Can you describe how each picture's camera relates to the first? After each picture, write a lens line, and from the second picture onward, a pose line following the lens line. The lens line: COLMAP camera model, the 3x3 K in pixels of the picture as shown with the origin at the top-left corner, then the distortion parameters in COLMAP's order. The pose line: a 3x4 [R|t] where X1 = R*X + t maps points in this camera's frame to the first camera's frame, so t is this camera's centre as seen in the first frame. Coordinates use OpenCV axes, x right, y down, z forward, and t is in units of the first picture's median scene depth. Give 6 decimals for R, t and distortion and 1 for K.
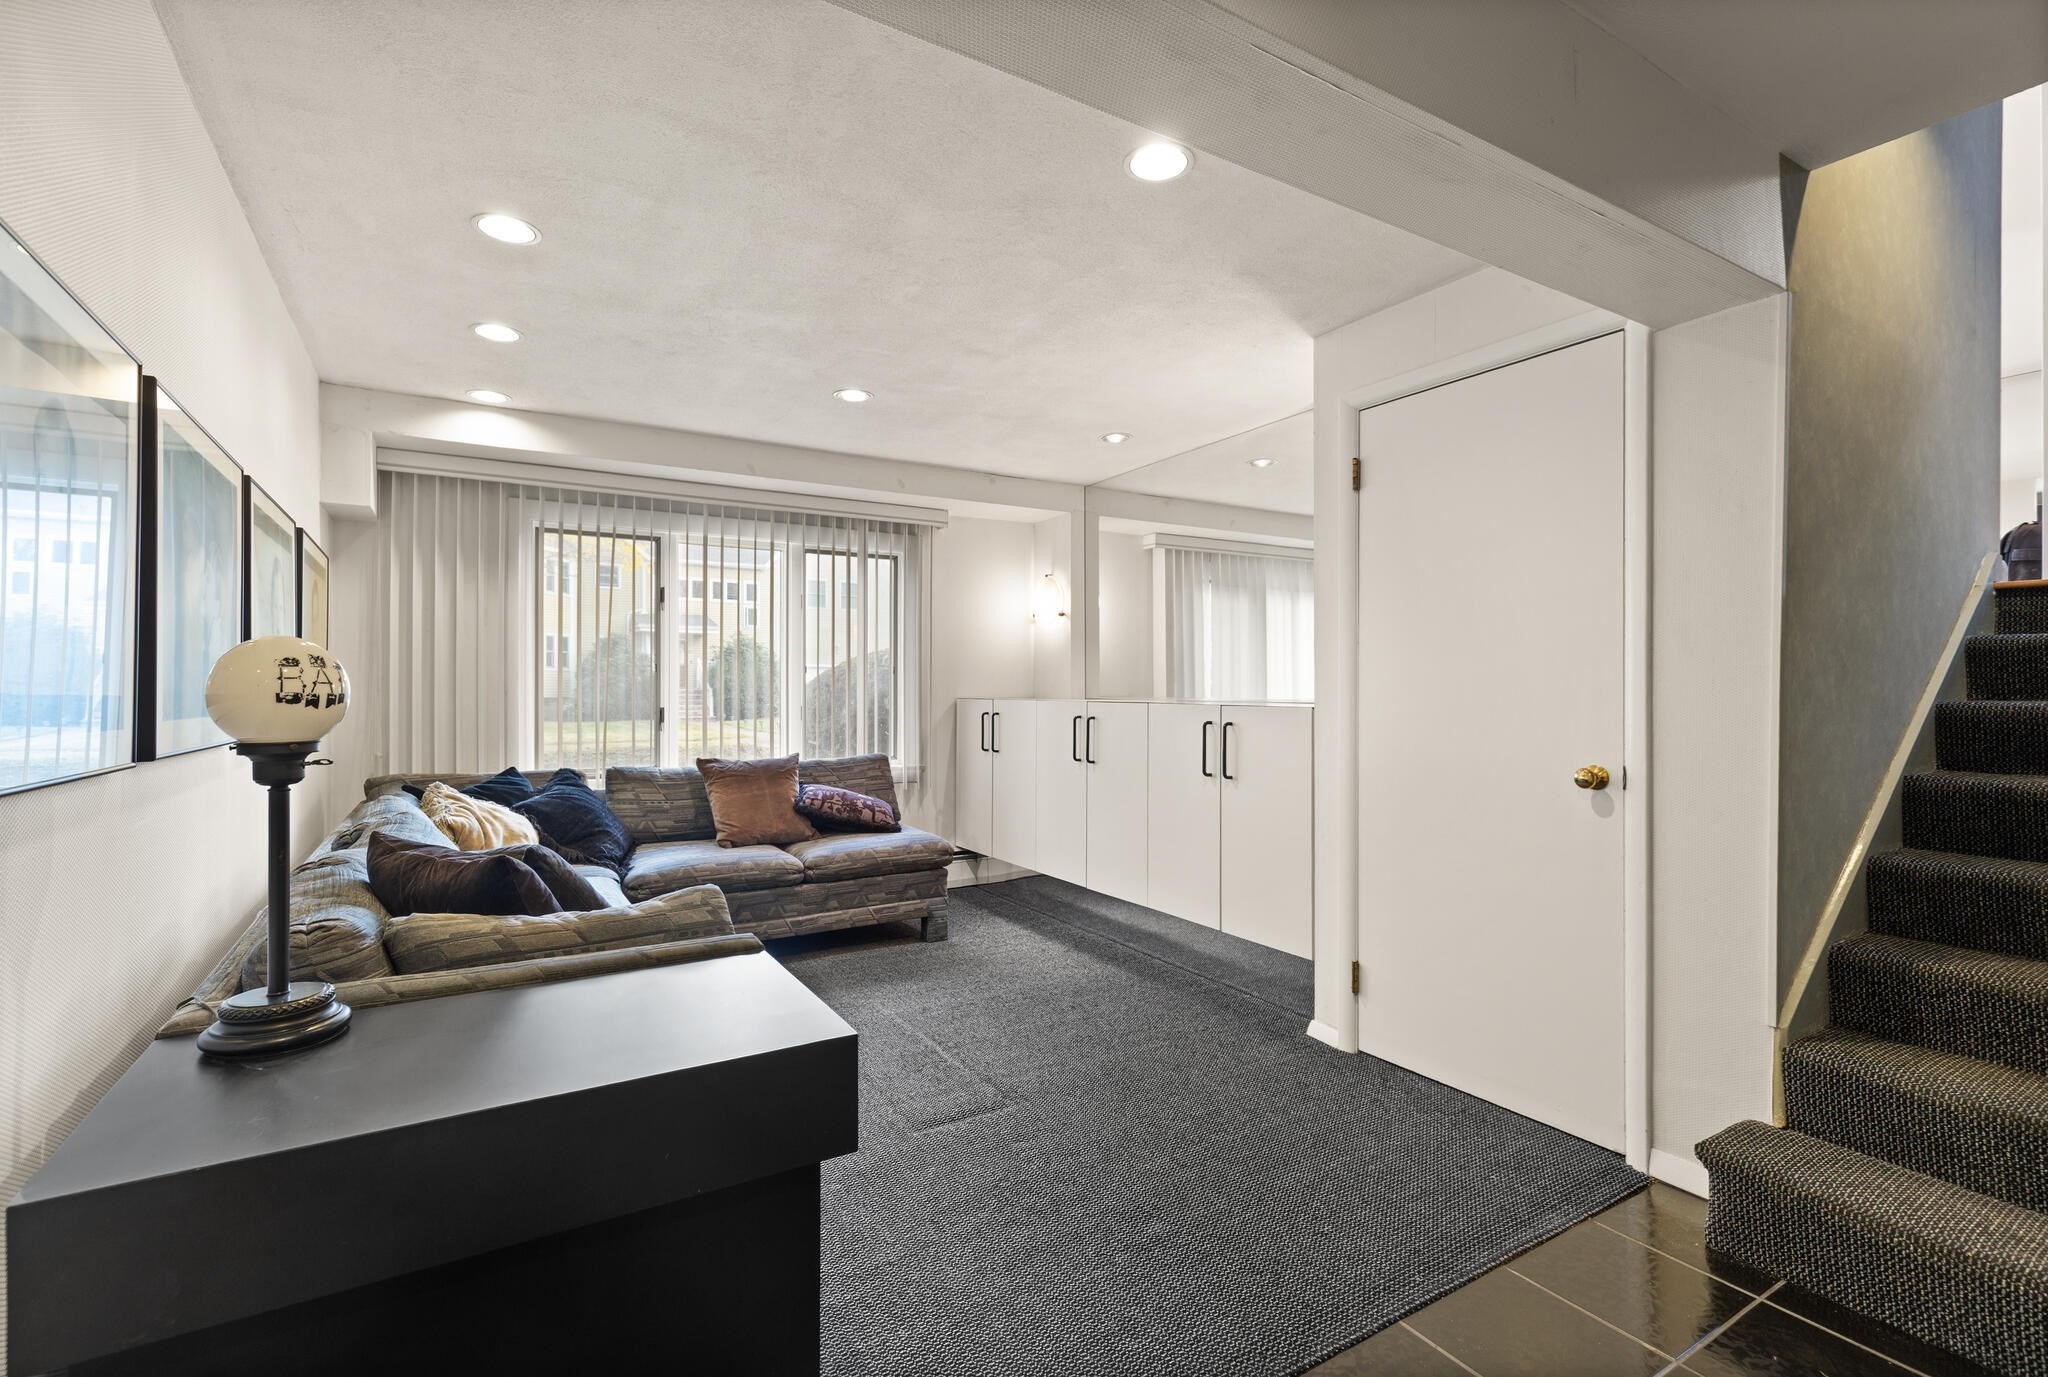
lens RADIAL K [[945.8, 0, 1045.6], [0, 945.8, 681.8], [0, 0, 1]] dist [0.004317, 0.000379]
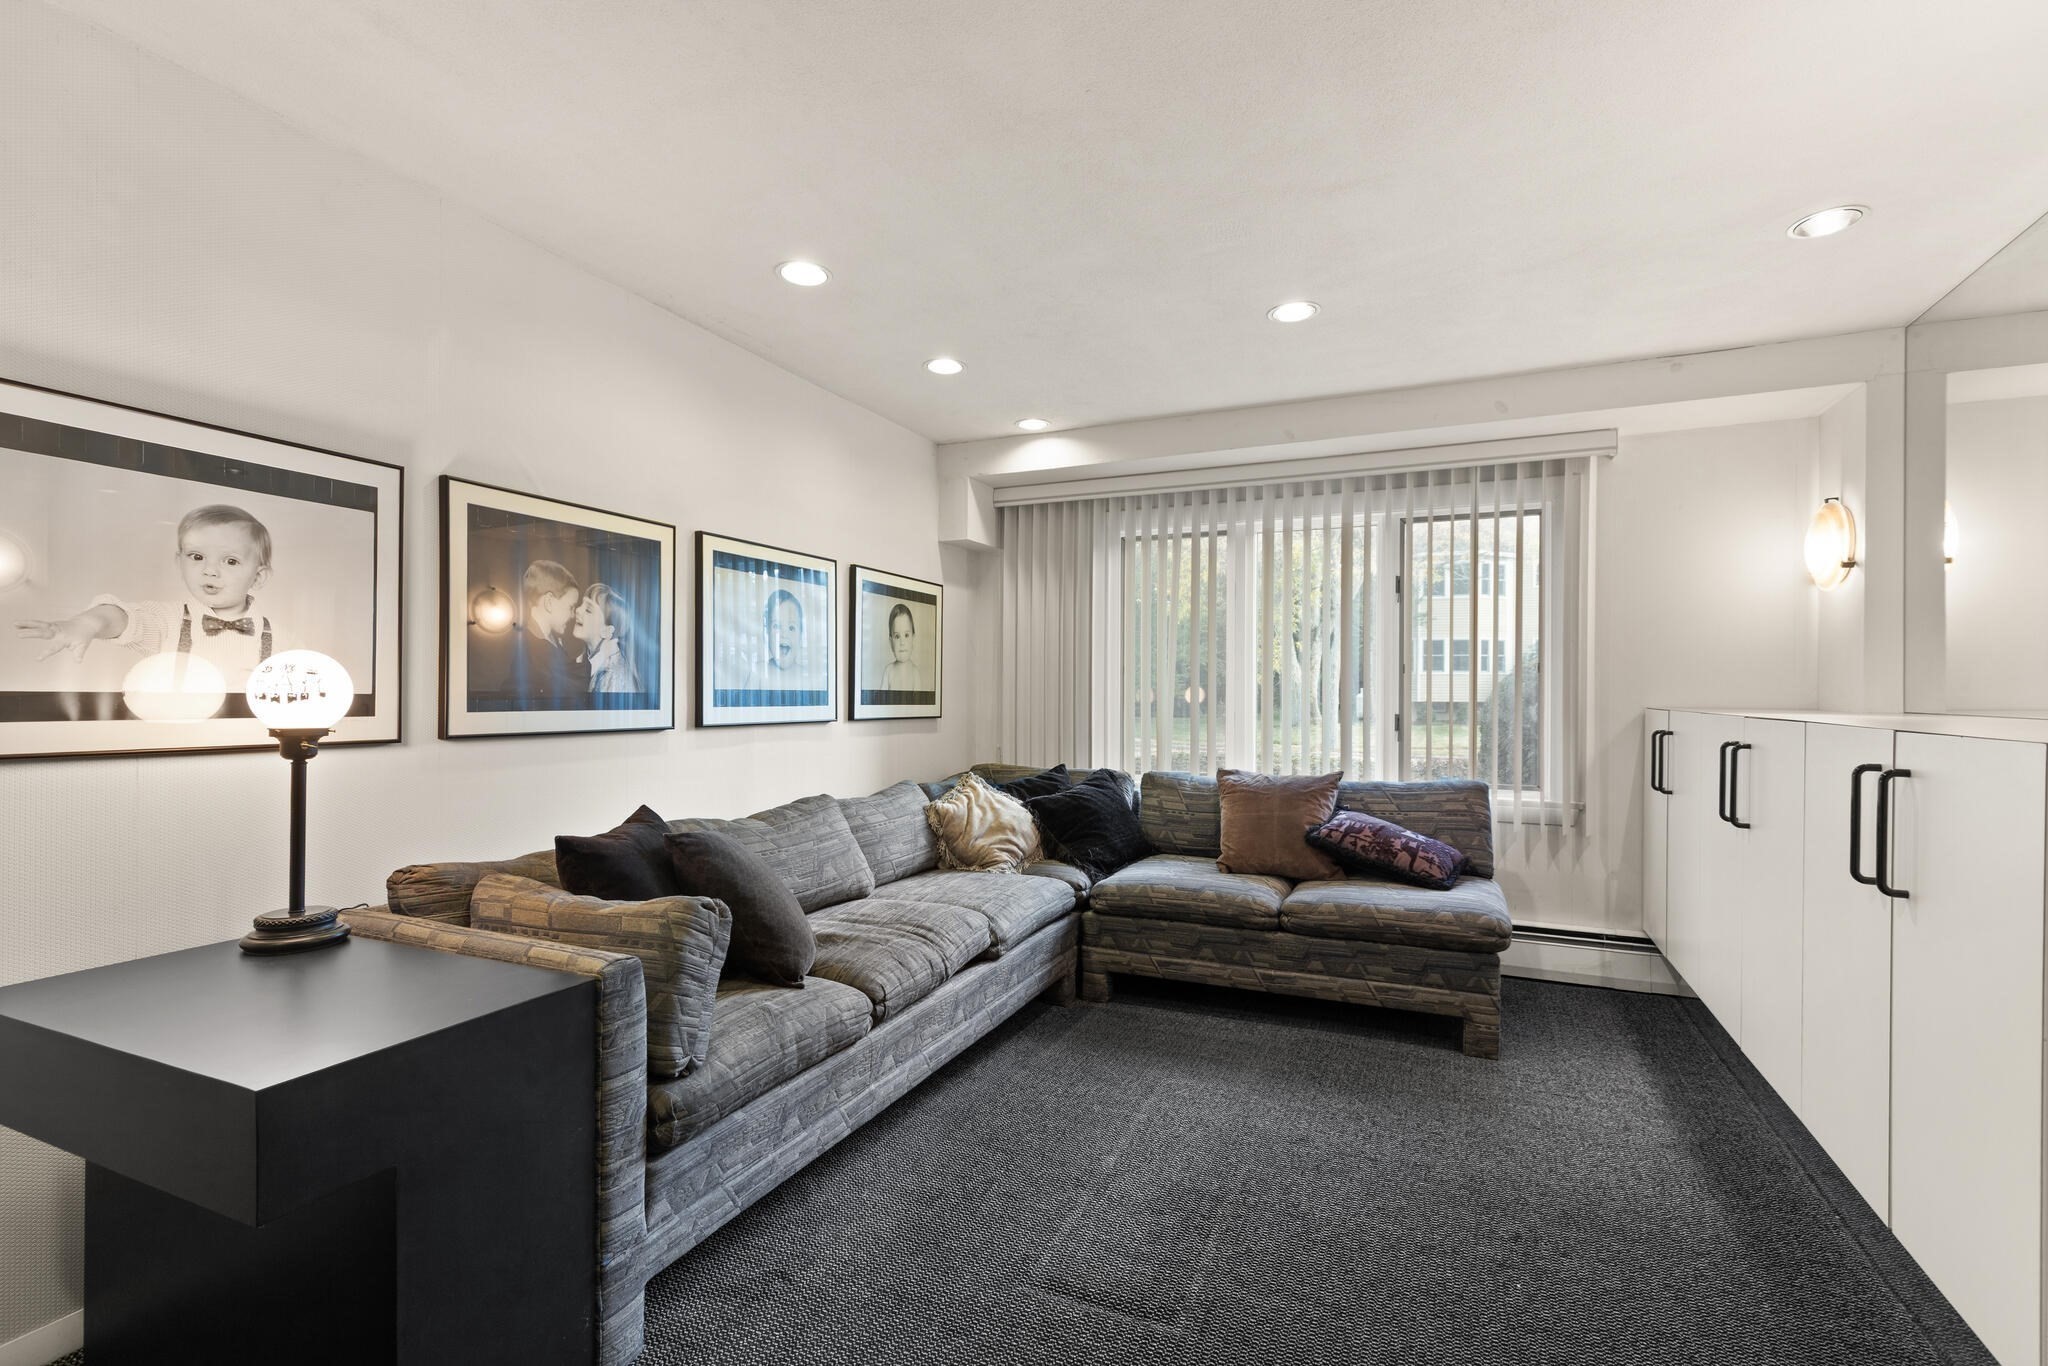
lens RADIAL K [[945.8, 0, 1025.1], [0, 945.8, 693.0], [0, 0, 1]] dist [0.004317, 0.000379]
pose [[0.554804, 0.003518, -0.831974, 0.279420], [0.002474, 0.999980, 0.005878, 0.002448], [0.831977, -0.005320, 0.554784, 0.341079]]
